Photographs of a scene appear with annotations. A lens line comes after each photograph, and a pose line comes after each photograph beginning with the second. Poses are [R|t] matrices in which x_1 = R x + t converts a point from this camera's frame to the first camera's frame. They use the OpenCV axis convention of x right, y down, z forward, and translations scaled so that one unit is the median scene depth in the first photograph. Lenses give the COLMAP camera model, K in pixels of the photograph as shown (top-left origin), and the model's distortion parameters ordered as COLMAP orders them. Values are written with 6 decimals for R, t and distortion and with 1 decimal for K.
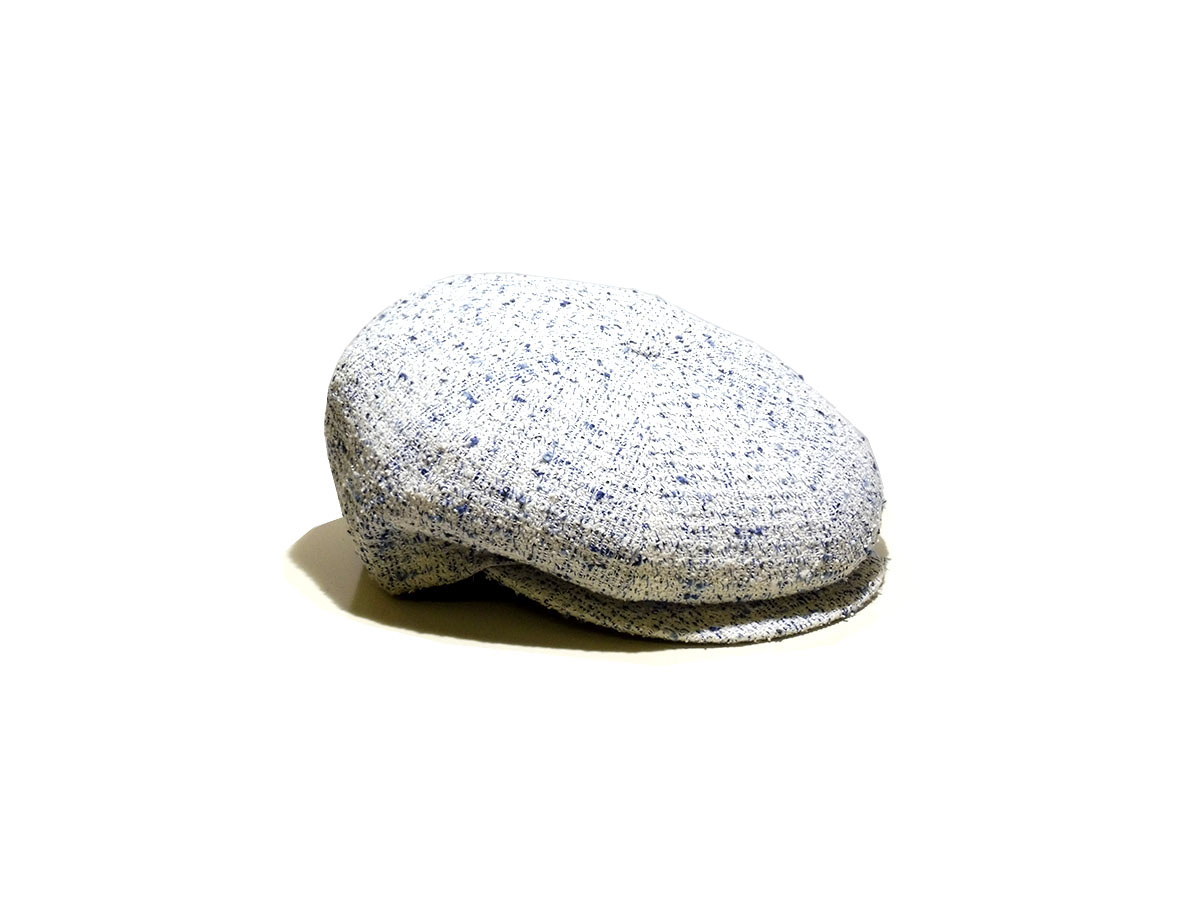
lens RADIAL K [[2117.1, 0, 600.0], [0, 2117.1, 450.0], [0, 0, 1]] dist [0.226665, -0.047756]
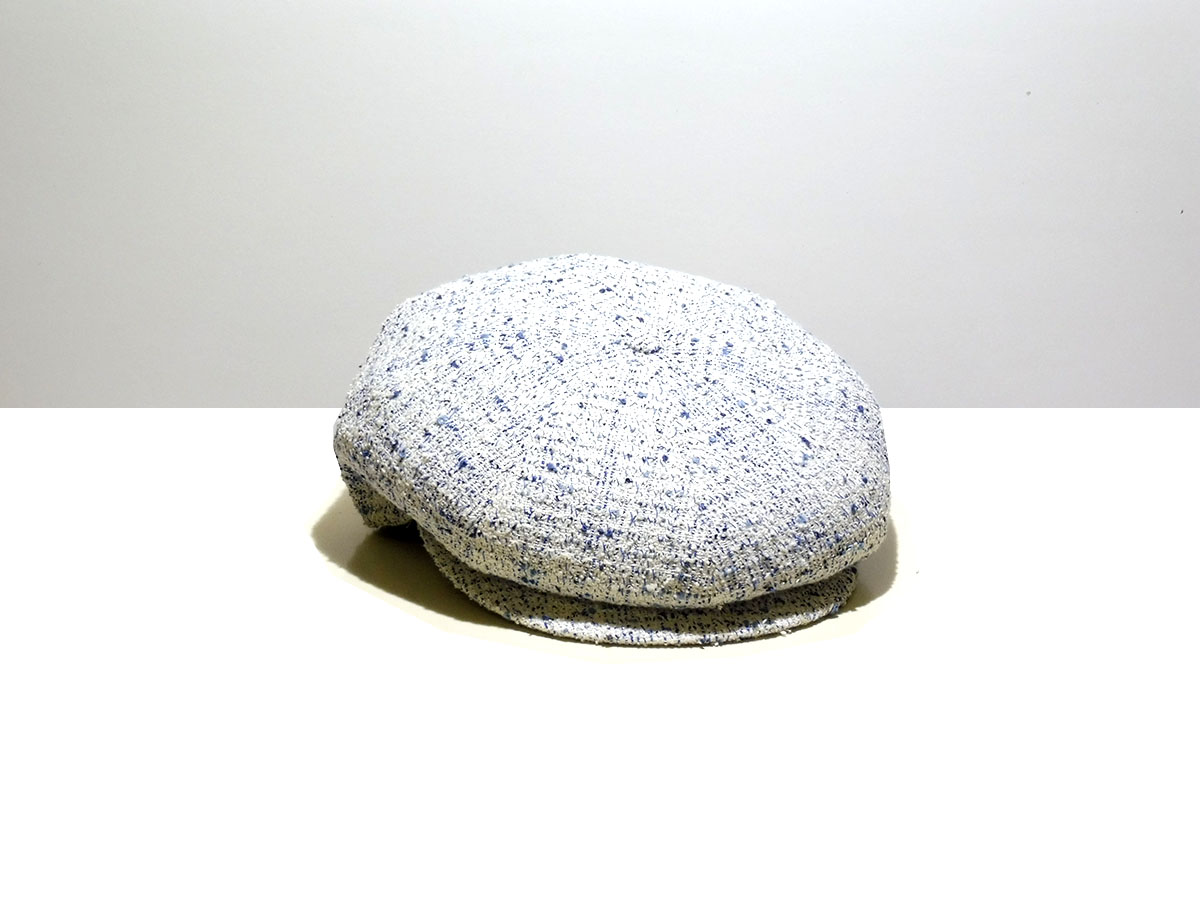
lens RADIAL K [[2117.1, 0, 600.0], [0, 2117.1, 450.0], [0, 0, 1]] dist [0.226665, -0.047756]
pose [[0.804328, 0.184368, -0.564859, 0.627743], [-0.185840, 0.981007, 0.055572, -0.054688], [0.564376, 0.060276, 0.823314, 0.180401]]
